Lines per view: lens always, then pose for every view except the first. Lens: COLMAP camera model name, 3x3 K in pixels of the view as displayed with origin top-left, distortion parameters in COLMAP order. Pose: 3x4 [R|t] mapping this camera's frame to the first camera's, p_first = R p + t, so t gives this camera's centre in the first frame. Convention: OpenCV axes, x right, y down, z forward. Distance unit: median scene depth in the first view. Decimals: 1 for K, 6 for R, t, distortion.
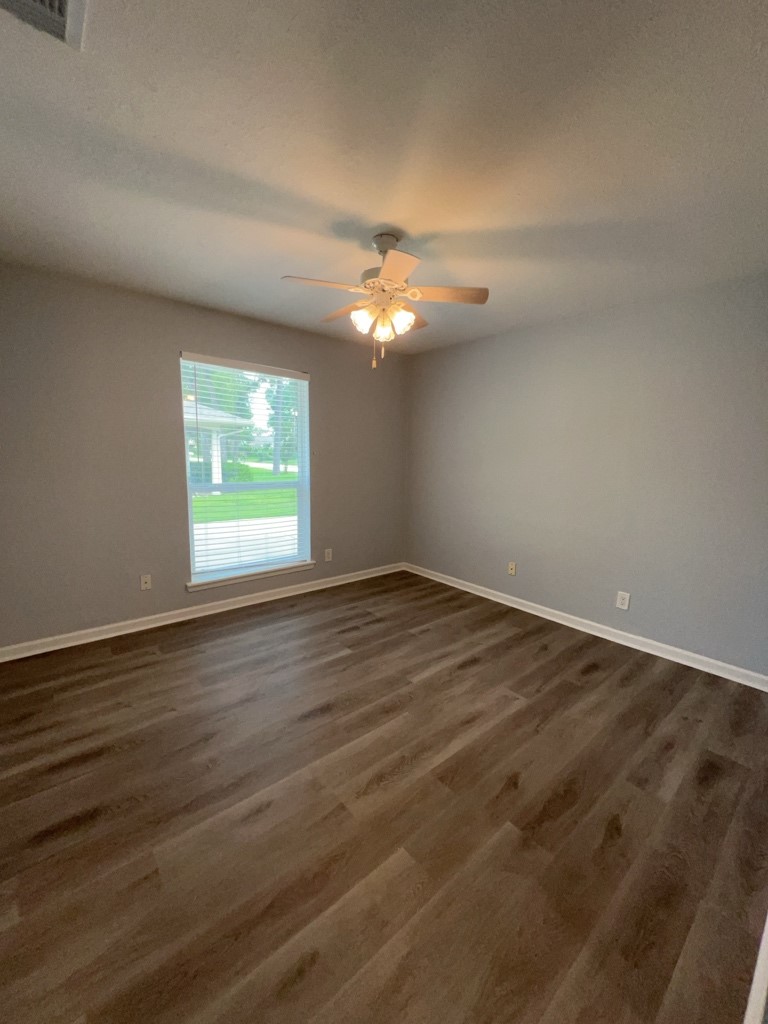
lens RADIAL K [[407.7, 0, 388.7], [0, 407.7, 514.0], [0, 0, 1]] dist [-0.002807, 0.000614]
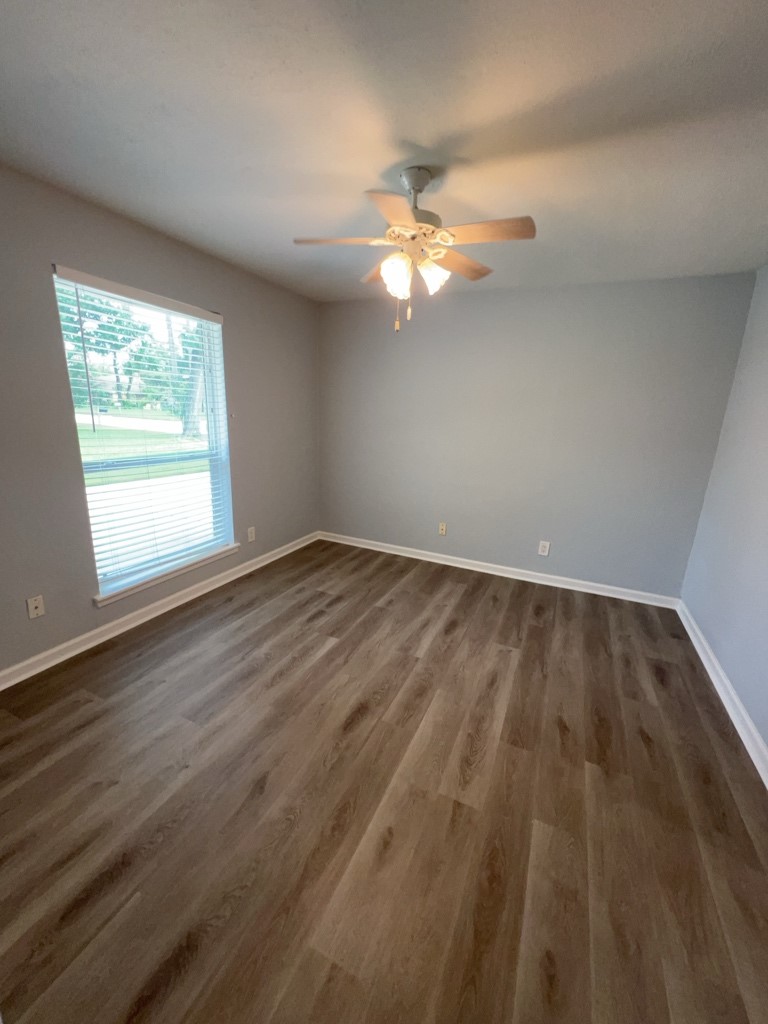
lens RADIAL K [[407.7, 0, 383.4], [0, 407.7, 510.4], [0, 0, 1]] dist [-0.002807, 0.000614]
pose [[0.908514, -0.085626, 0.408986, -0.369501], [0.040076, 0.992122, 0.118688, -0.064069], [-0.415927, -0.091440, 0.904789, 0.150248]]
